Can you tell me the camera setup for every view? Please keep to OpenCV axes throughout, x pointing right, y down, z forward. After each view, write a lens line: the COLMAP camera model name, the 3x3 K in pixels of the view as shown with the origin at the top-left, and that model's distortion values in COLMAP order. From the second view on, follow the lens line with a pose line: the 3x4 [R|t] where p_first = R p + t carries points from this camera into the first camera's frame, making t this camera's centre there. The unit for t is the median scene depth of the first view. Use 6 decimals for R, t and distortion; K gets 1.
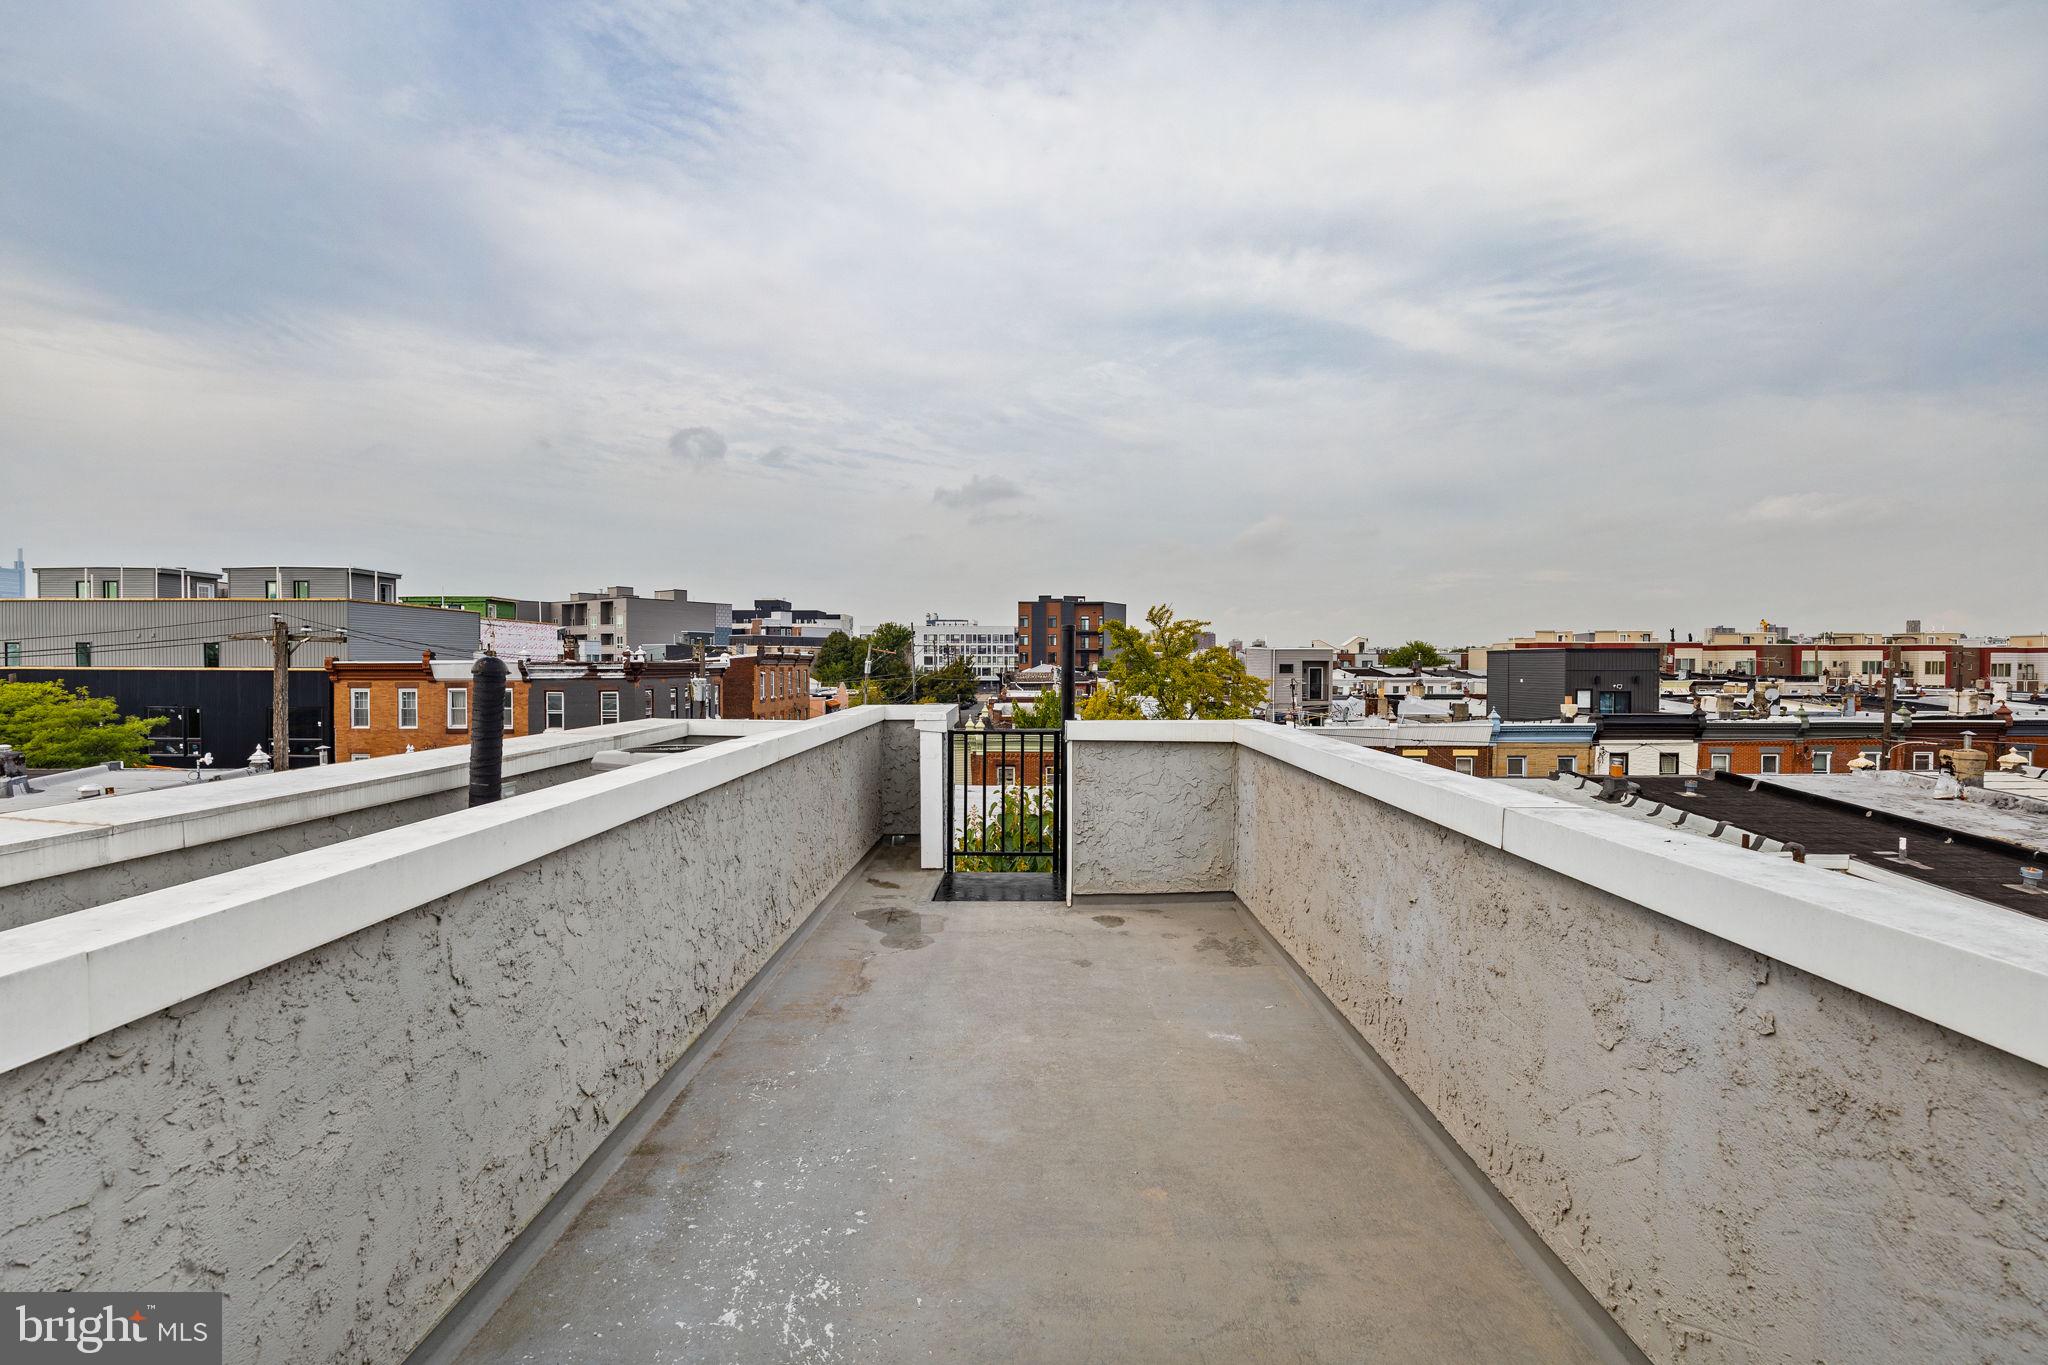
lens RADIAL K [[913.8, 0, 995.2], [0, 913.8, 699.5], [0, 0, 1]] dist [0.008959, -0.005733]
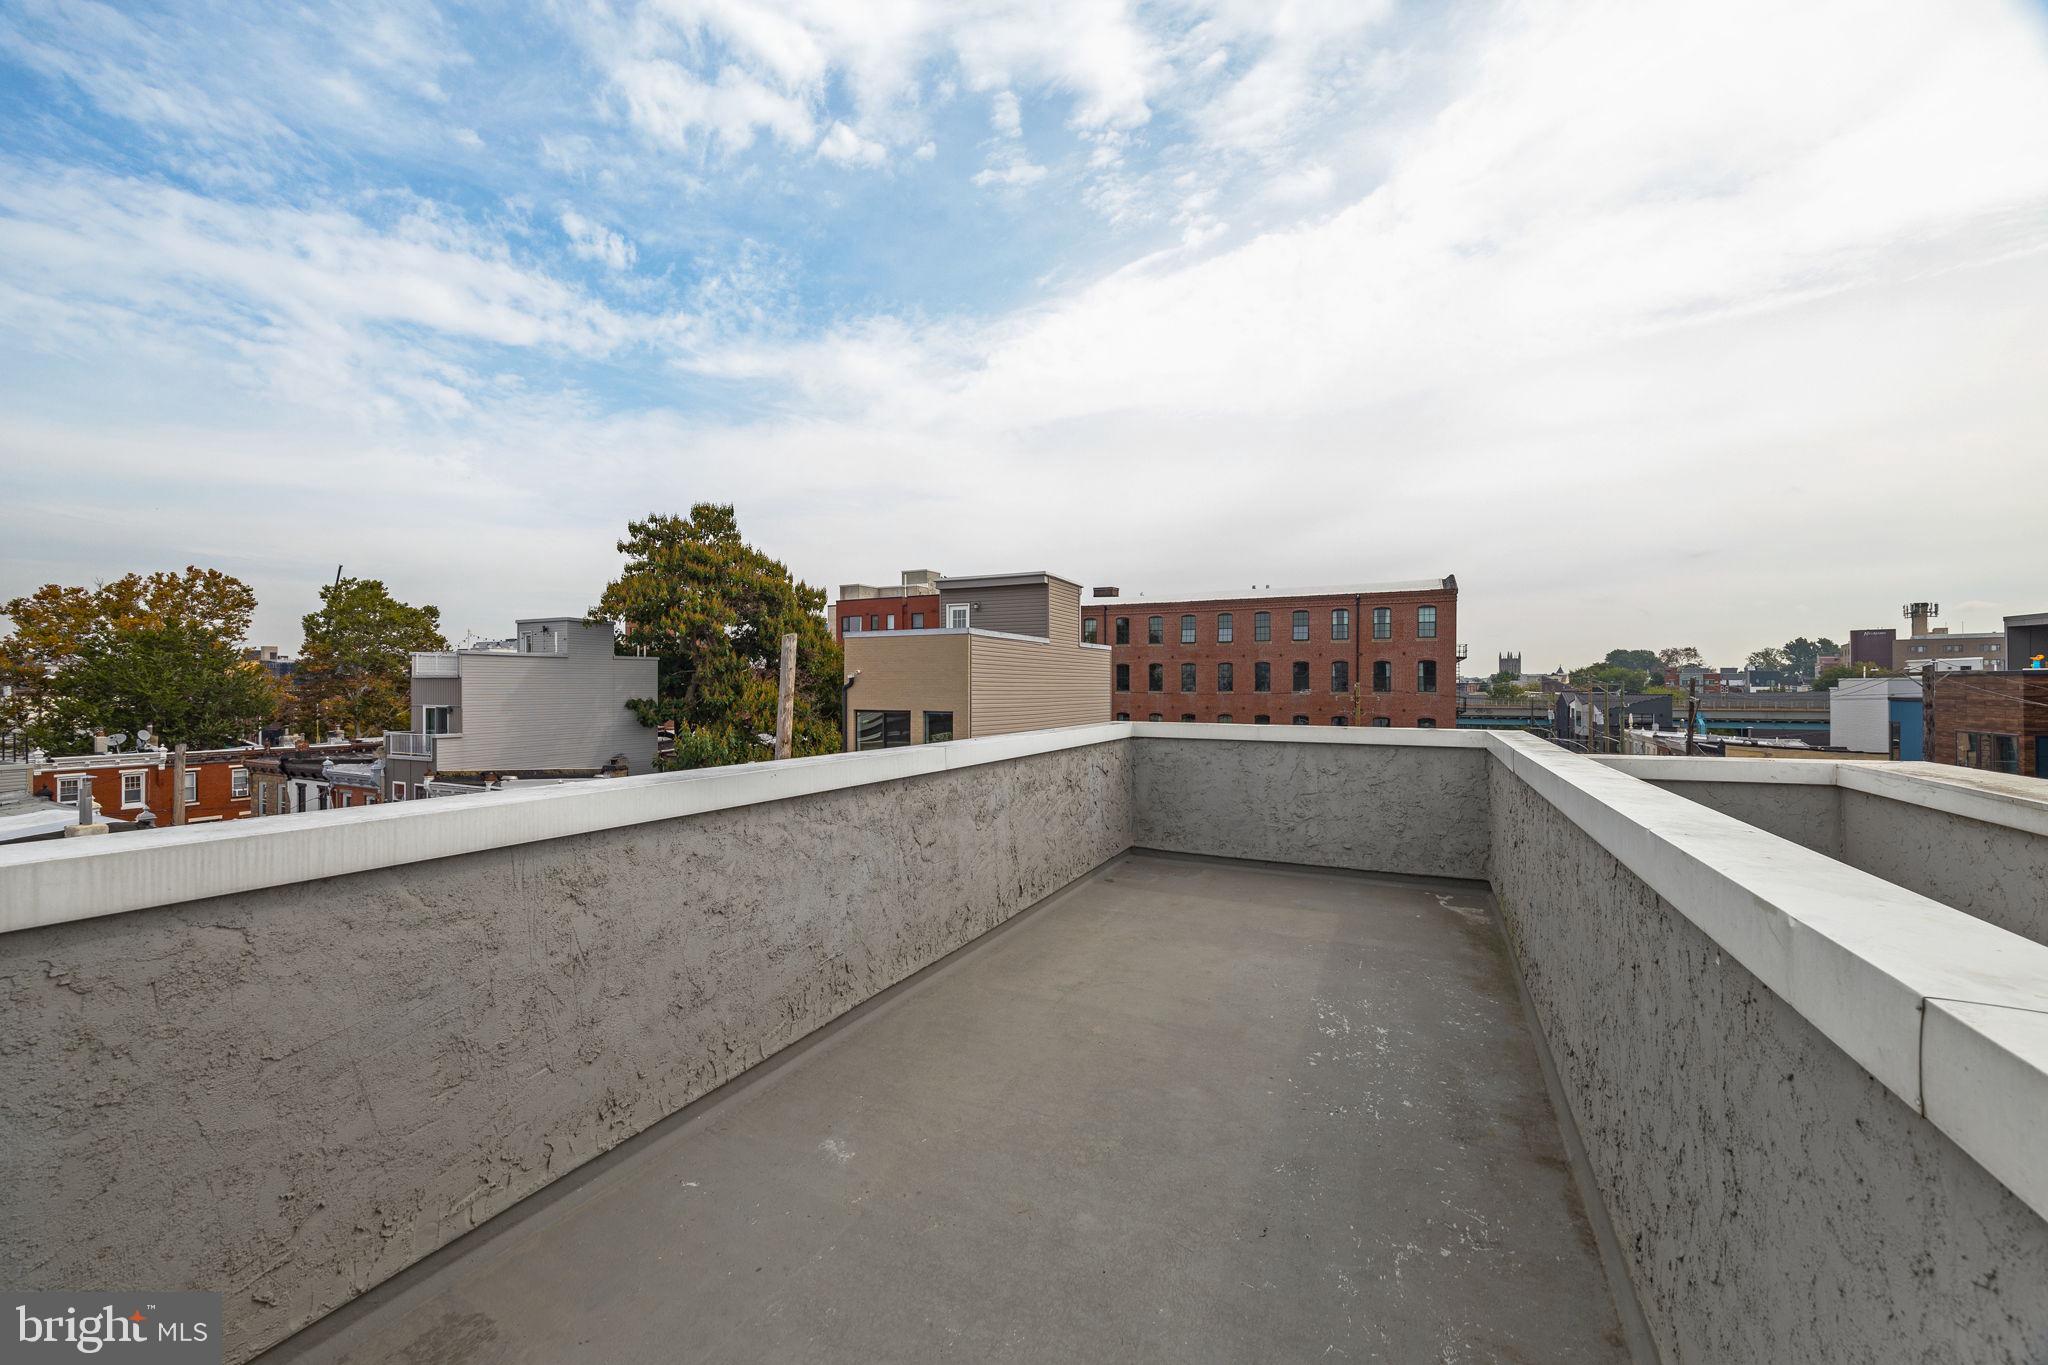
lens RADIAL K [[790.4, 0, 1019.3], [0, 790.4, 683.9], [0, 0, 1]] dist [0.001512, -0.000118]
pose [[-0.909772, -0.000964, 0.415107, -0.116047], [0.014054, 0.999352, 0.033122, -0.029137], [-0.414870, 0.035968, -0.909169, 1.091197]]
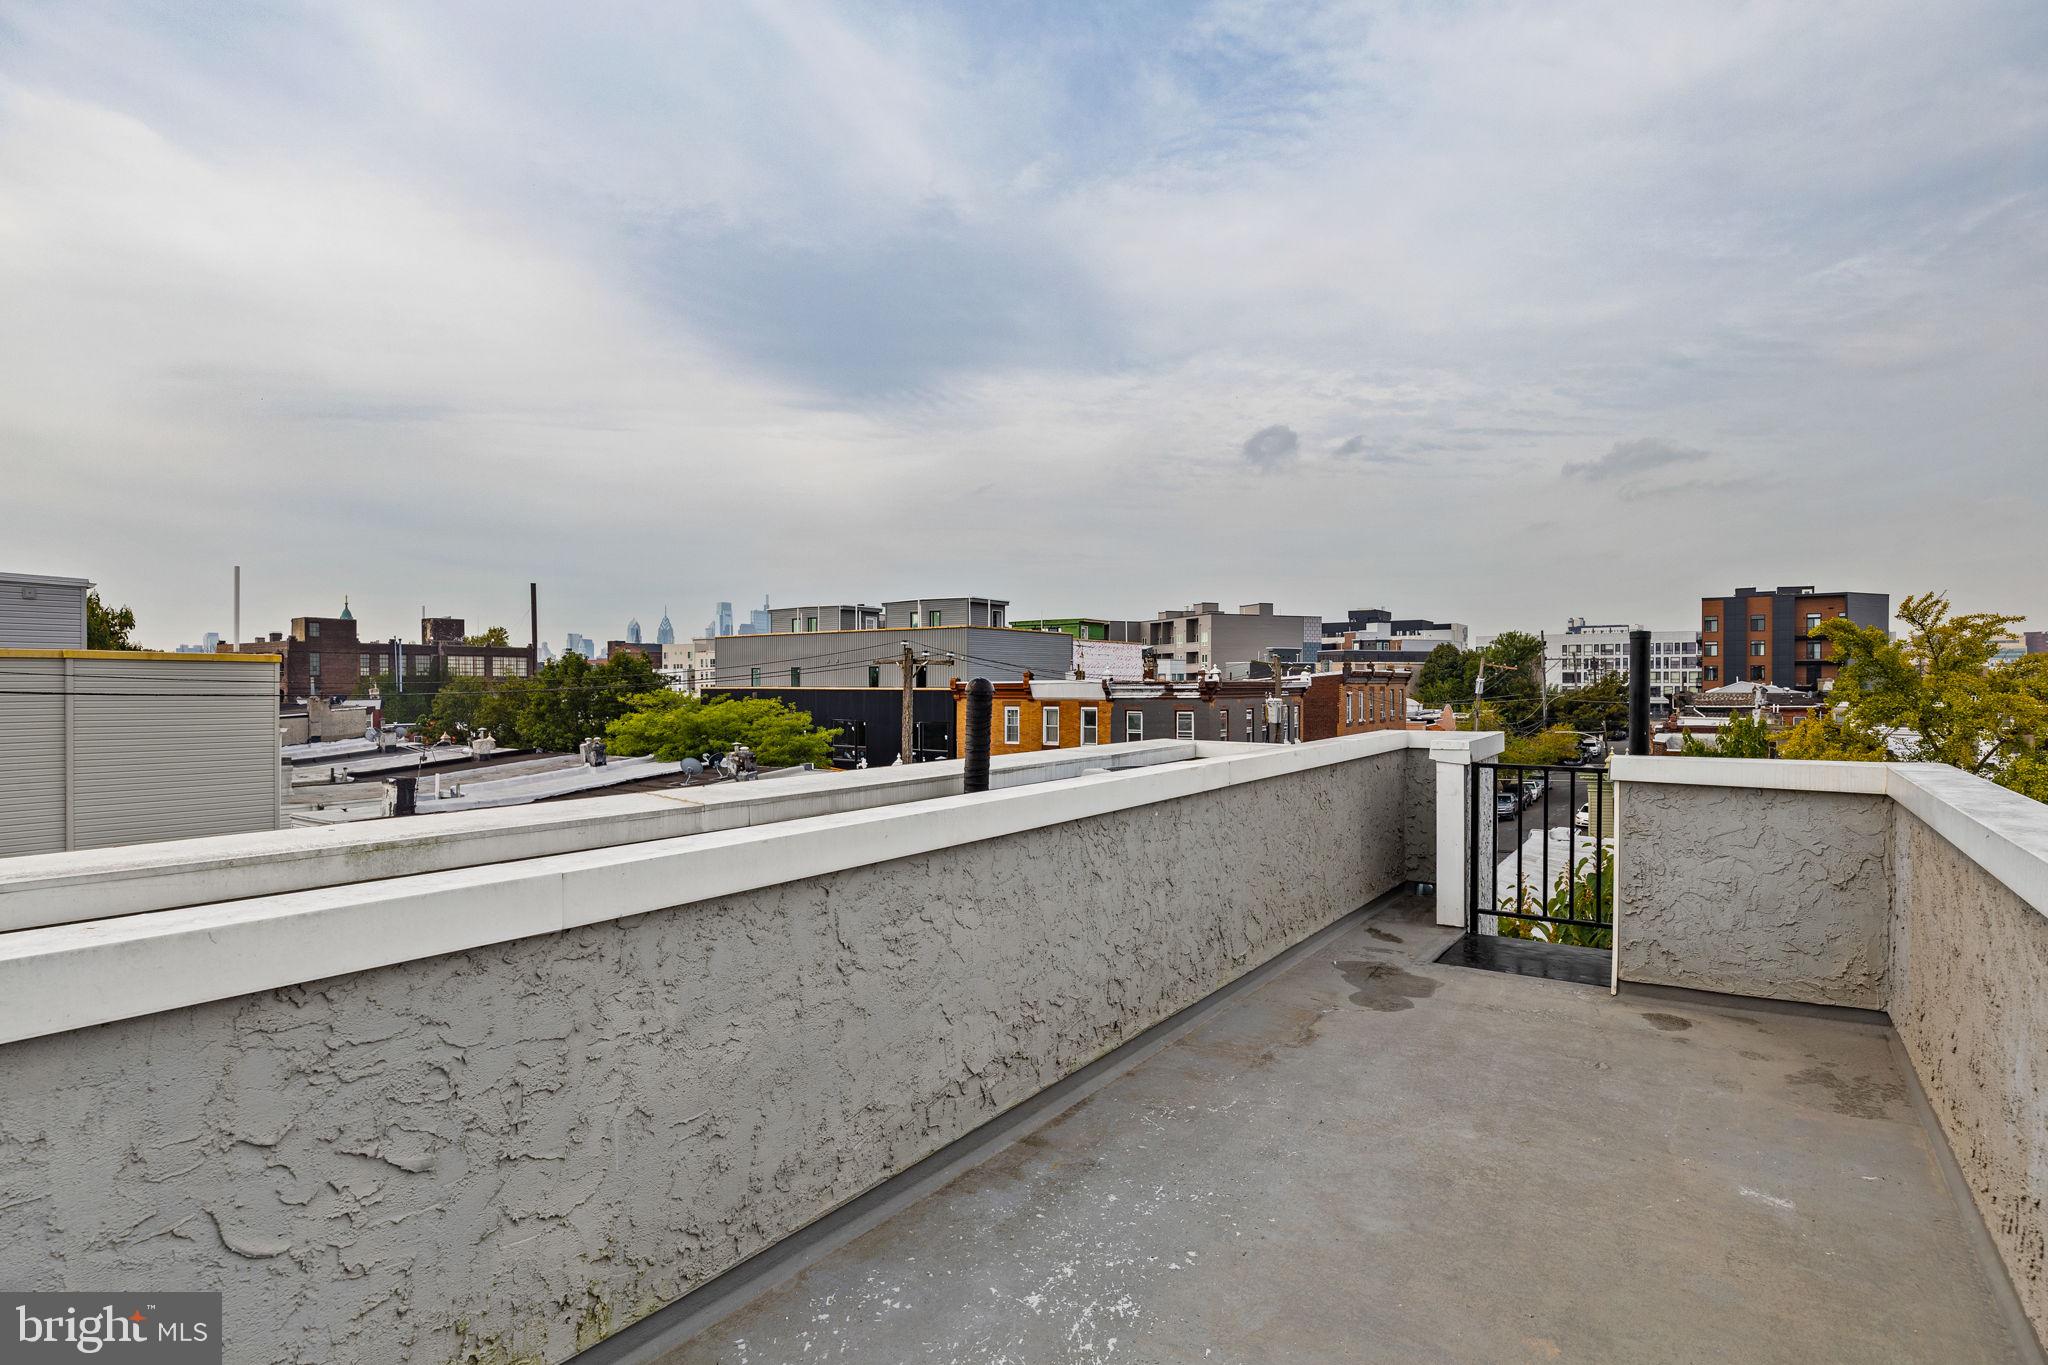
lens RADIAL K [[1005.8, 0, 1014.3], [0, 1005.8, 681.7], [0, 0, 1]] dist [-0.006096, 0.005688]
pose [[0.836851, -0.003606, -0.547418, 0.135172], [-0.018049, 0.999253, -0.034175, -0.001949], [0.547133, 0.038480, 0.836161, -0.006888]]
